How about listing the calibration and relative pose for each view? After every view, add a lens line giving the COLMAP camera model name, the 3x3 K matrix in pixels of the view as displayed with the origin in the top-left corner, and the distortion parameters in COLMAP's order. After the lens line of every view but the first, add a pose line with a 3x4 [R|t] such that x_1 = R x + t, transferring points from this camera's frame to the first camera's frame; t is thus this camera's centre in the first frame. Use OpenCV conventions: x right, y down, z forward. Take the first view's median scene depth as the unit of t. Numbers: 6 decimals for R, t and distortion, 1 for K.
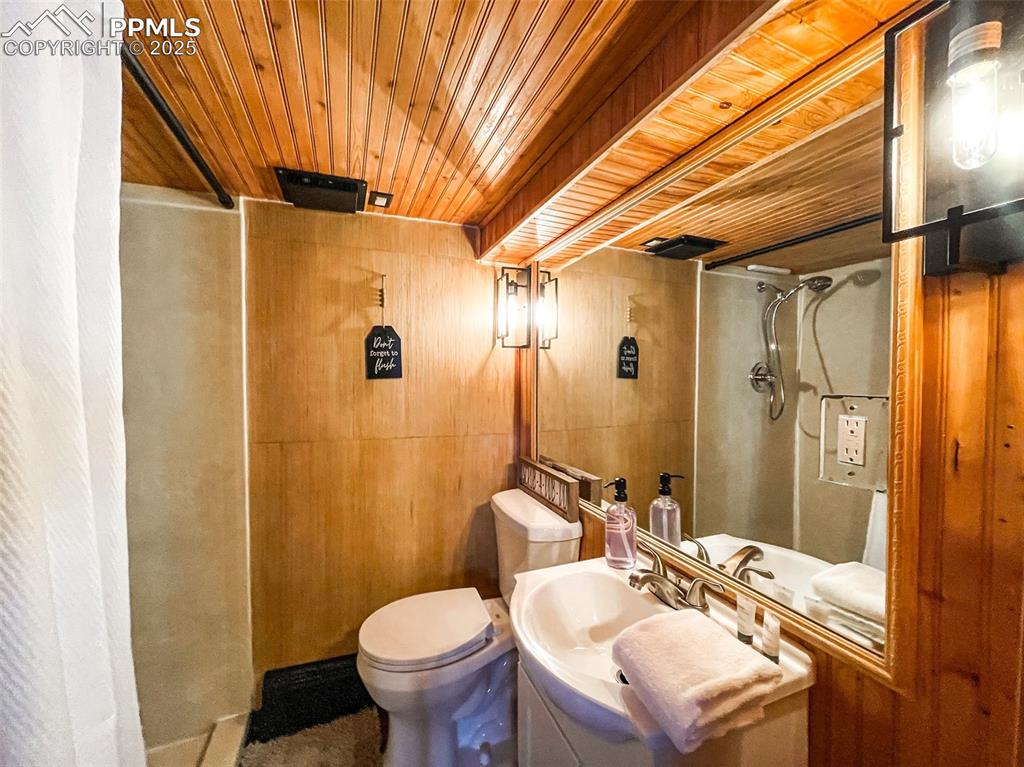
lens RADIAL K [[412.4, 0, 511.5], [0, 412.4, 383.5], [0, 0, 1]] dist [-0.003883, 0.000024]
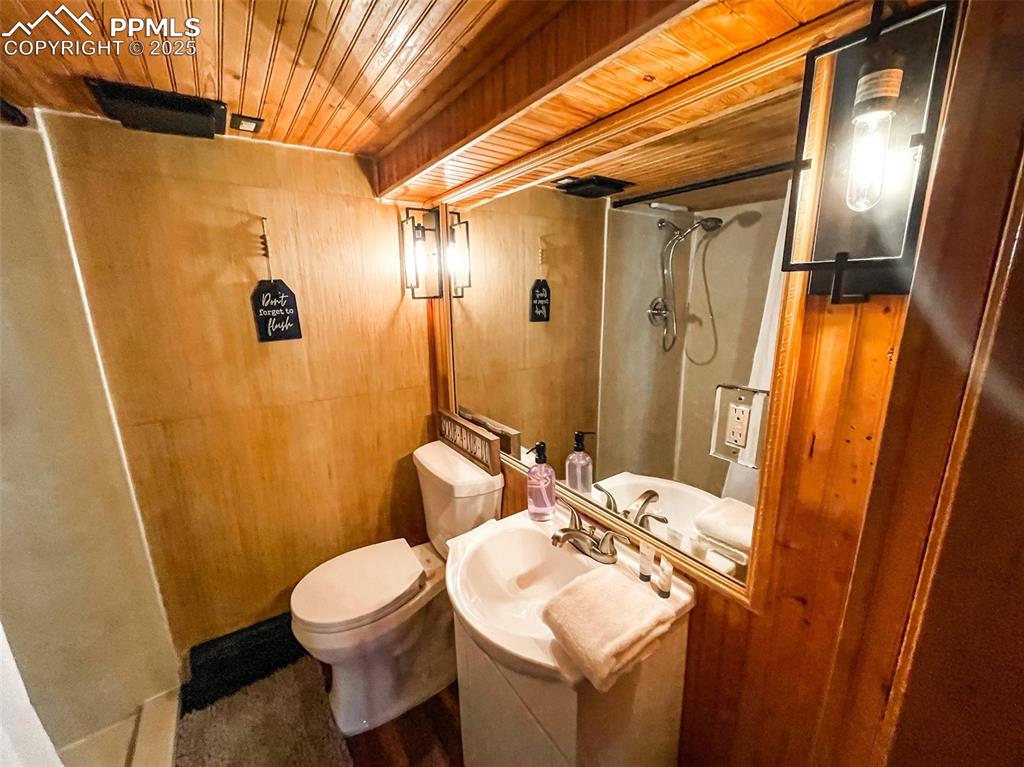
lens RADIAL K [[412.4, 0, 512.2], [0, 412.4, 384.9], [0, 0, 1]] dist [-0.003883, 0.000024]
pose [[0.974942, -0.067634, 0.211928, -0.016966], [0.023806, 0.978912, 0.202889, -0.099378], [-0.221181, -0.192760, 0.955993, 0.018381]]
